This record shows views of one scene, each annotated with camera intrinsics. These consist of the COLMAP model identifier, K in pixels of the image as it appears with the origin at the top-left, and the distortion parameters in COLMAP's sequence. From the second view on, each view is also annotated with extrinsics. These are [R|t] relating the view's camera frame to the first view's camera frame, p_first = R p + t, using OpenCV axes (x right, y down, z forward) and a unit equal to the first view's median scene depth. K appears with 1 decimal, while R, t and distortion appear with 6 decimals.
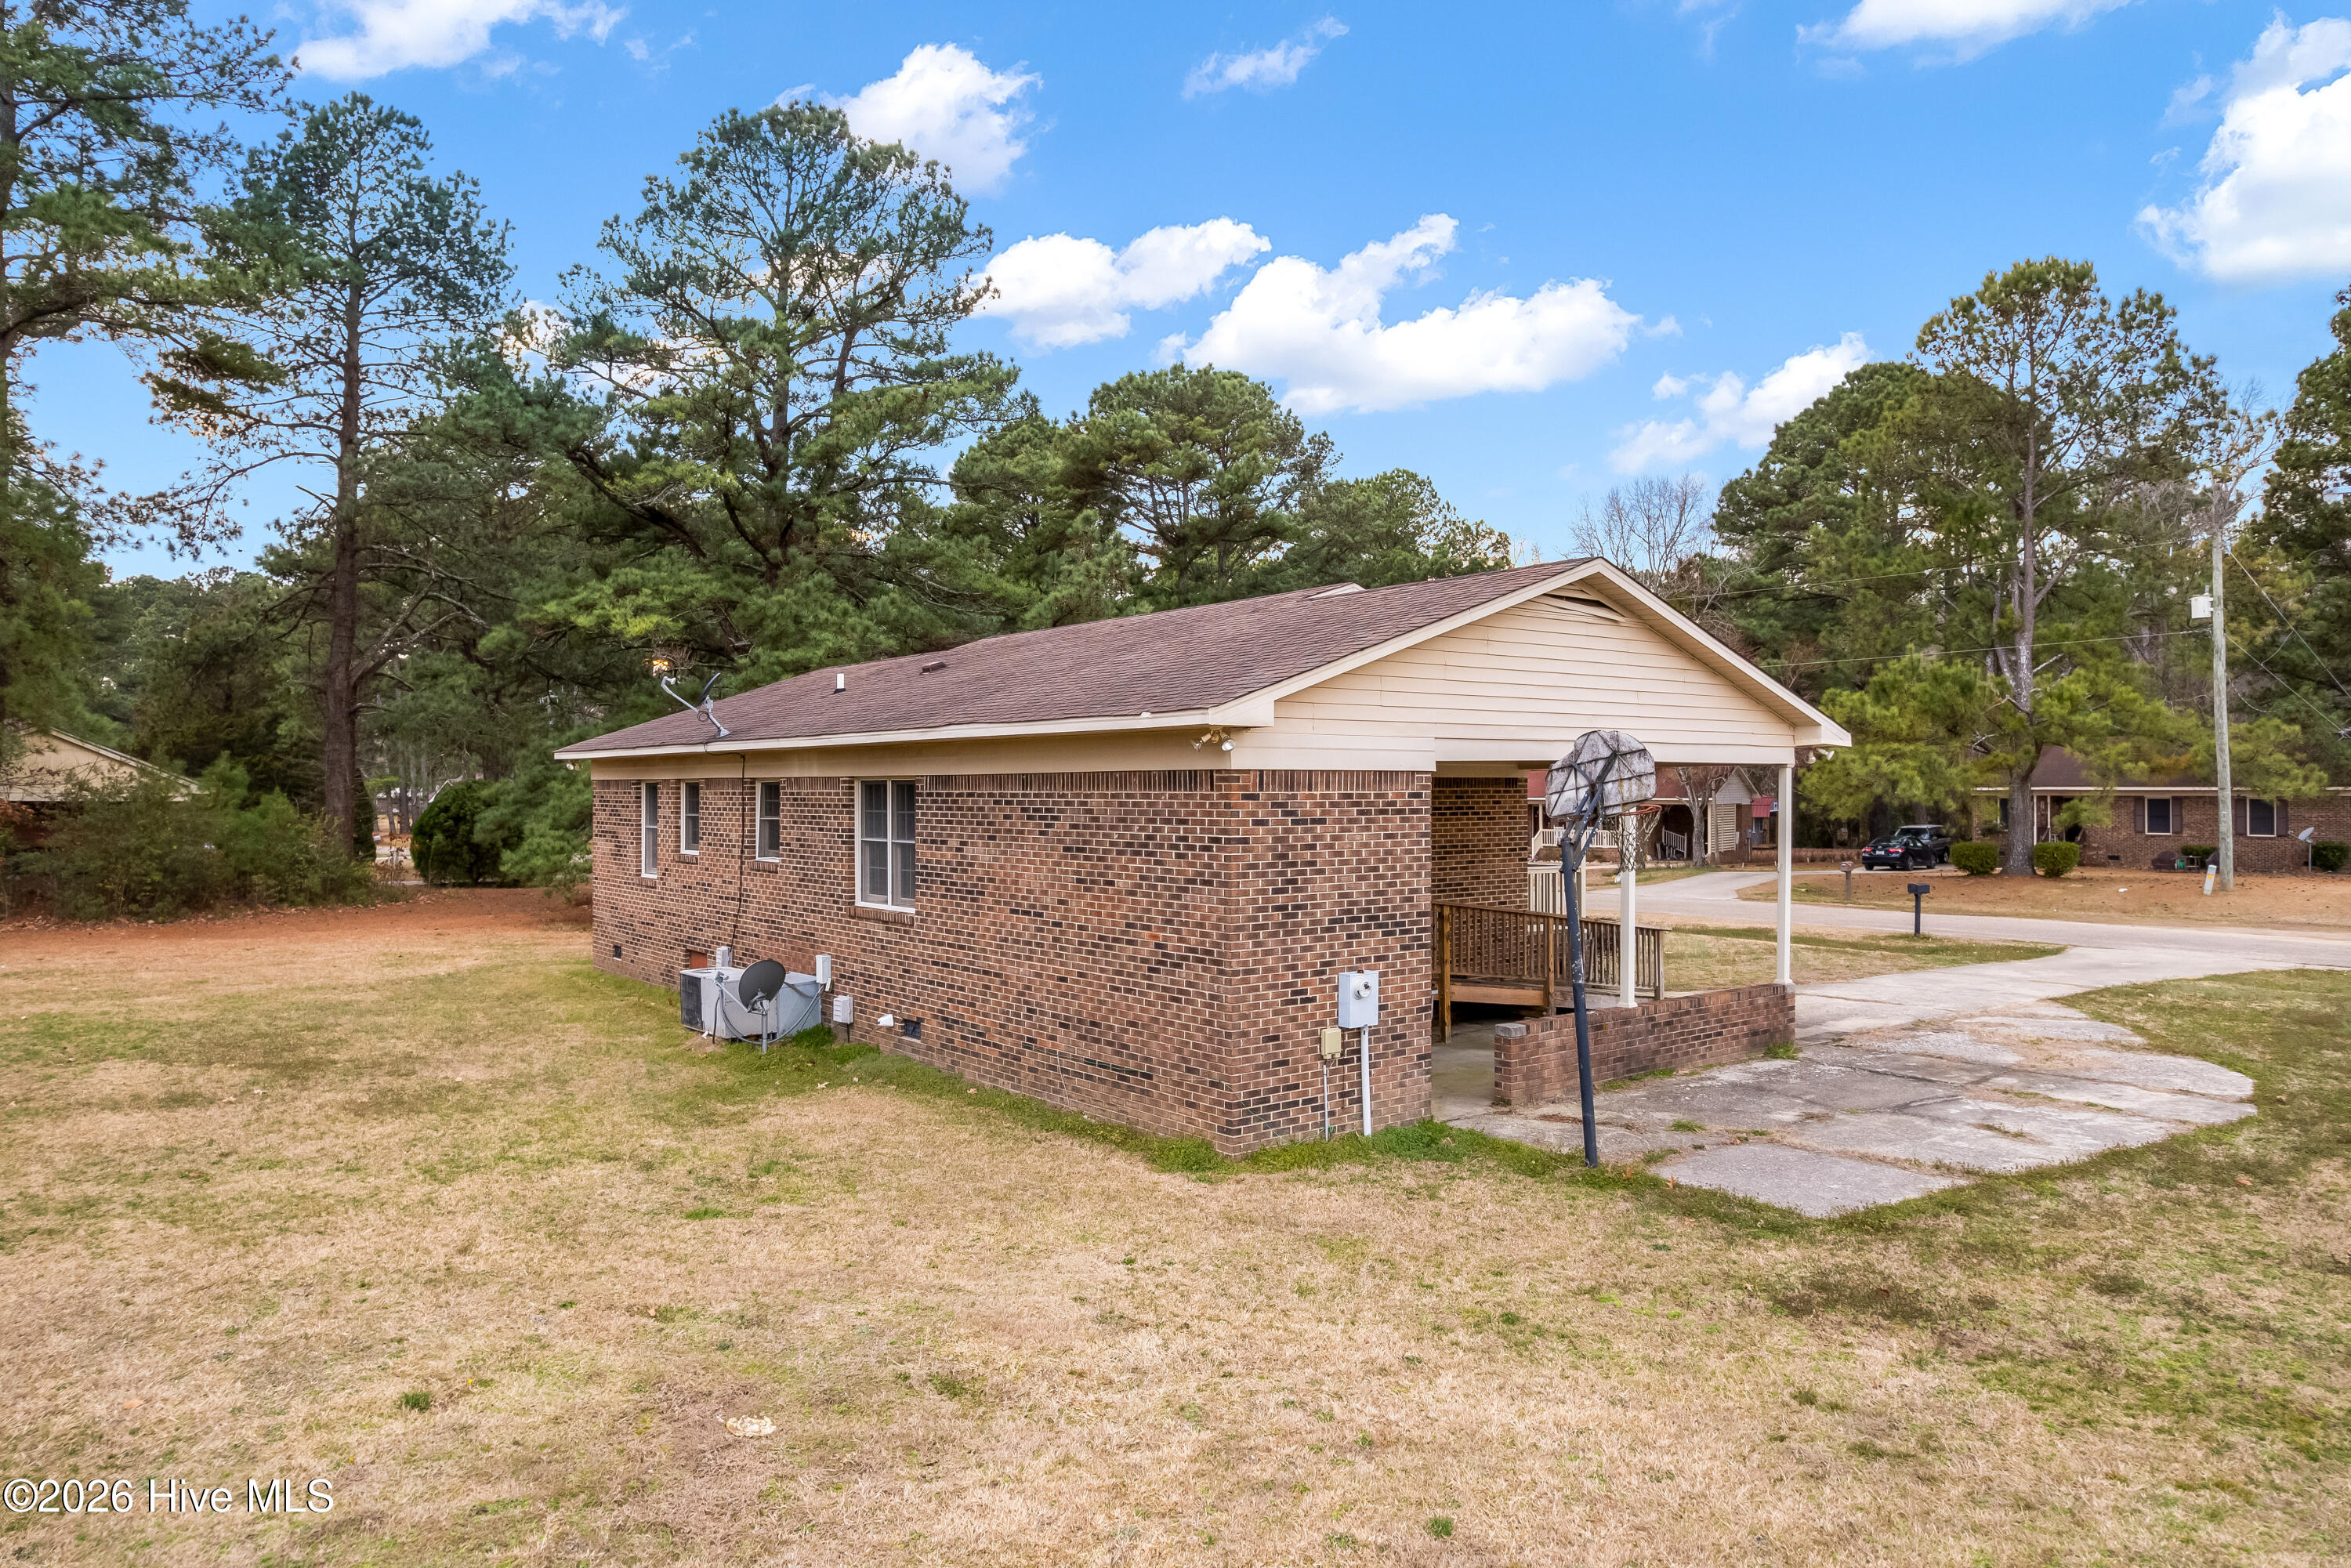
lens RADIAL K [[1505.0, 0, 1175.1], [0, 1505.0, 783.4], [0, 0, 1]] dist [-0.030516, 0.000538]
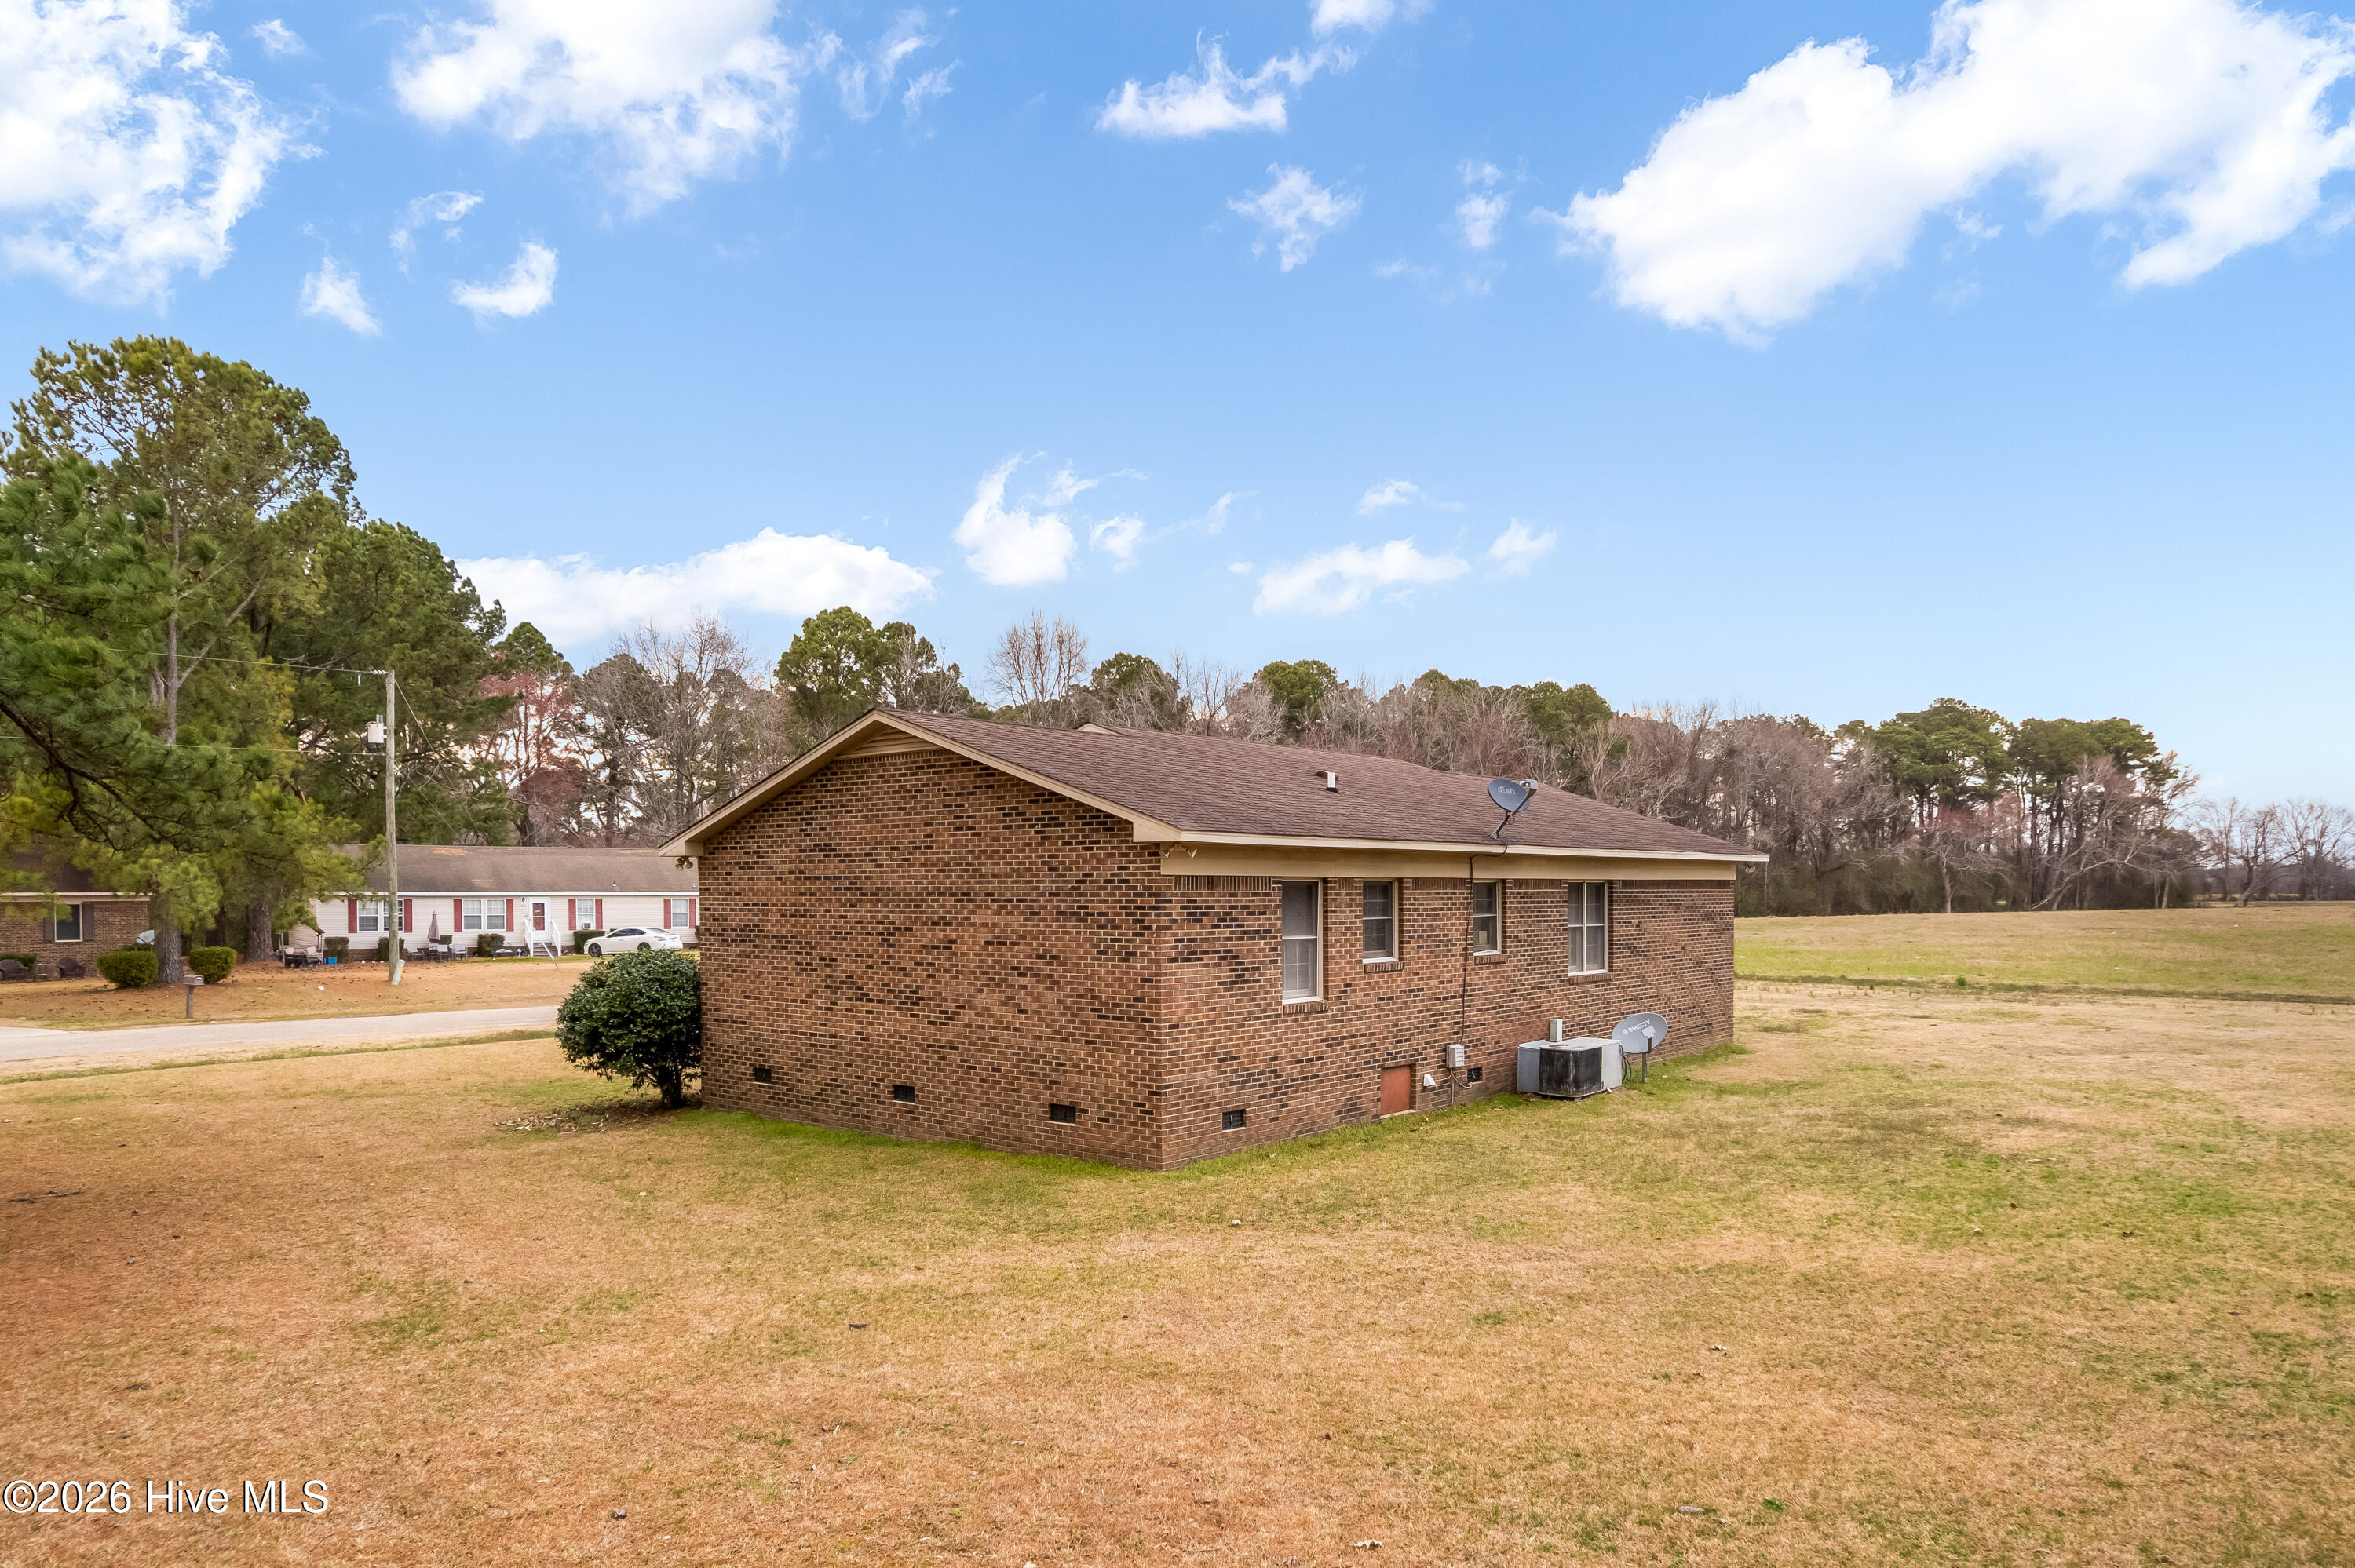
lens RADIAL K [[1507.4, 0, 1177.4], [0, 1507.4, 786.8], [0, 0, 1]] dist [-0.030516, 0.000538]
pose [[-0.190250, 0.067675, 0.979400, -1.354985], [-0.002268, 0.997588, -0.069372, 0.006527], [-0.981733, -0.015420, -0.189638, 1.476101]]
